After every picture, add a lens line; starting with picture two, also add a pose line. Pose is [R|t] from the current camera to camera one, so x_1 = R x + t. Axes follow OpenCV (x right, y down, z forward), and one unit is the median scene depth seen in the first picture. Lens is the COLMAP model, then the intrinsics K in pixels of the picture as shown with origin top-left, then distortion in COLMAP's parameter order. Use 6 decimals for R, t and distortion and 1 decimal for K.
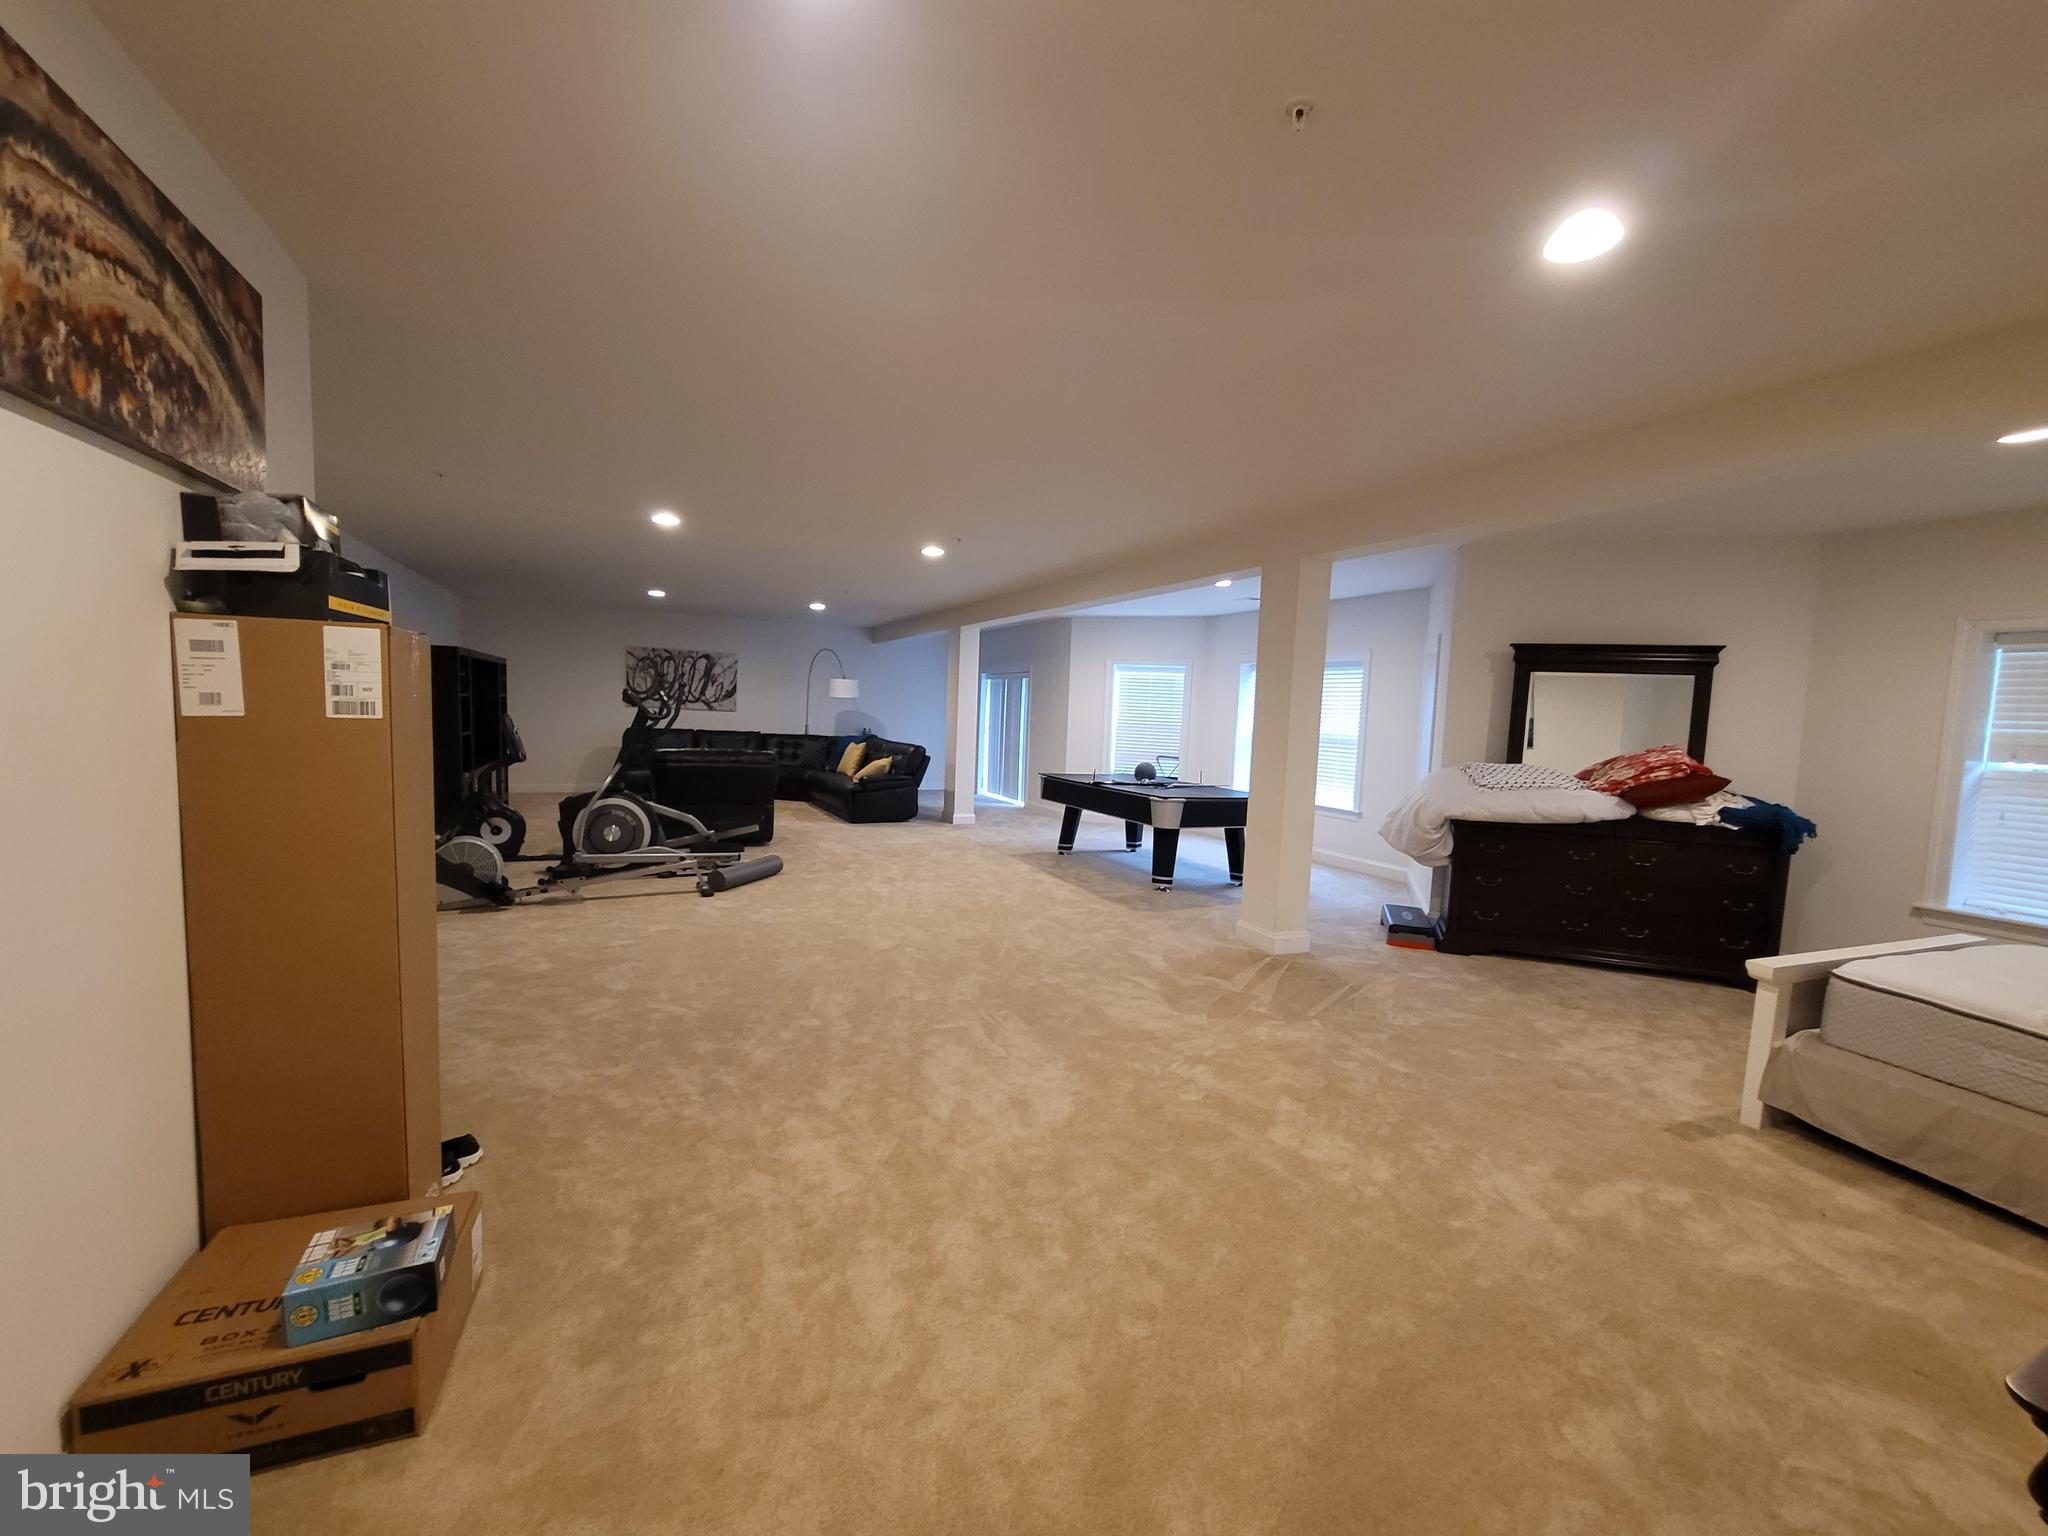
lens RADIAL K [[845.1, 0, 1024.9], [0, 845.1, 775.6], [0, 0, 1]] dist [-0.007590, 0.003646]
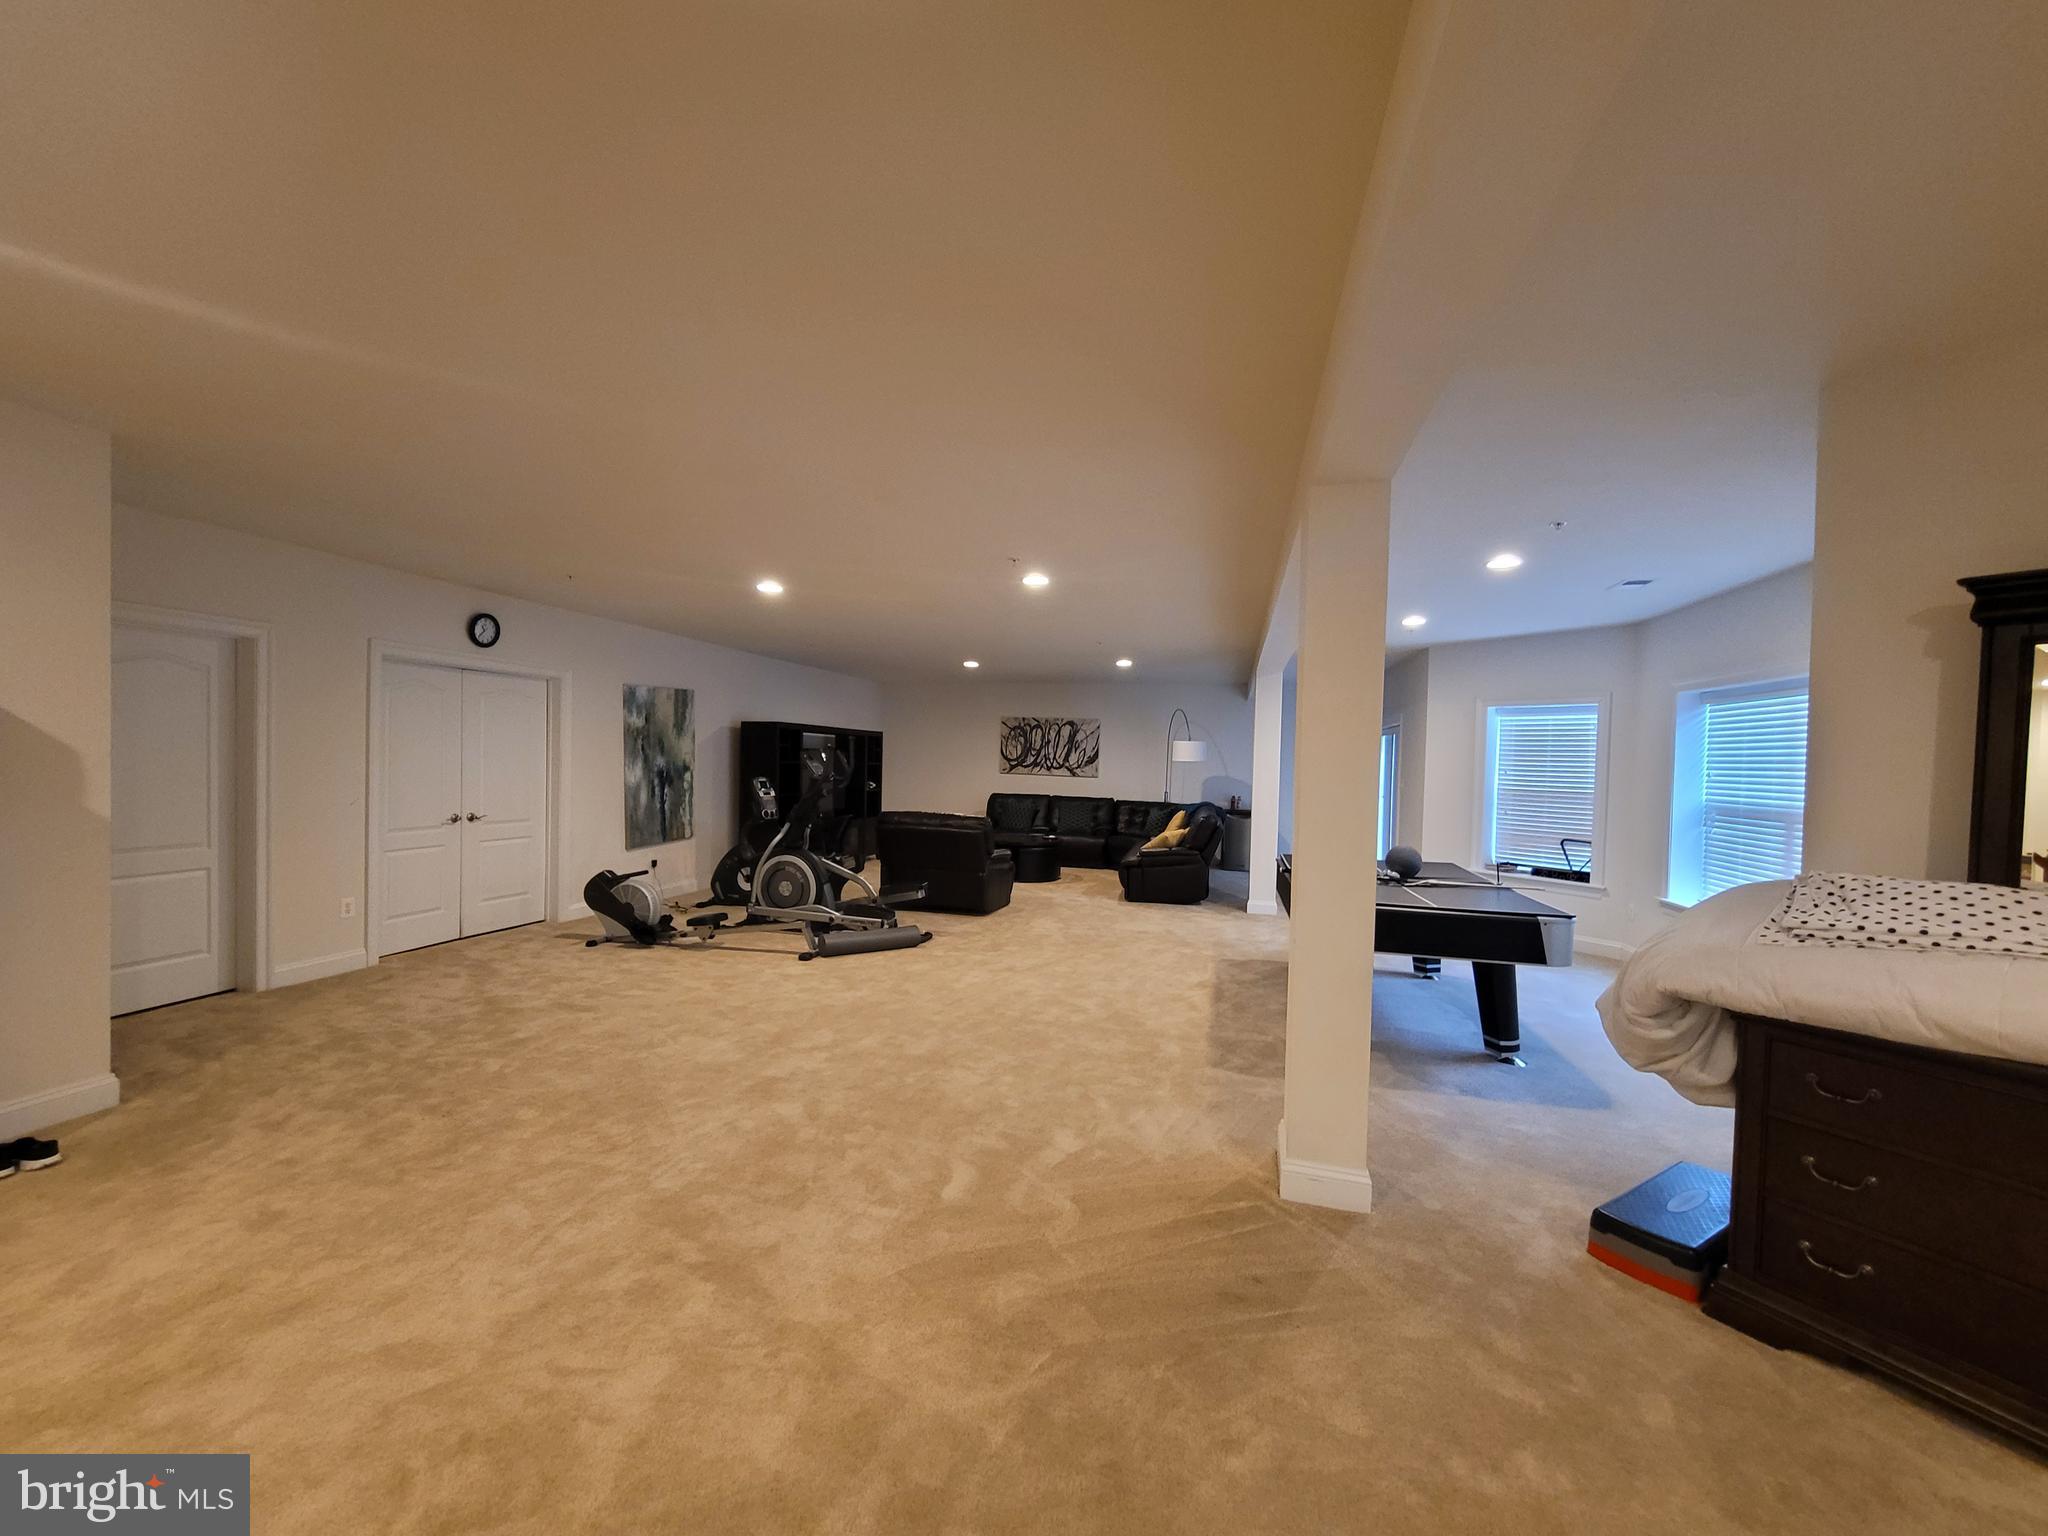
lens RADIAL K [[845.1, 0, 1017.8], [0, 845.1, 767.2], [0, 0, 1]] dist [-0.007590, 0.003646]
pose [[0.776186, -0.014012, -0.630348, 0.399299], [-0.045115, 0.995956, -0.077691, -0.013679], [0.628888, 0.088741, 0.772415, 0.346464]]
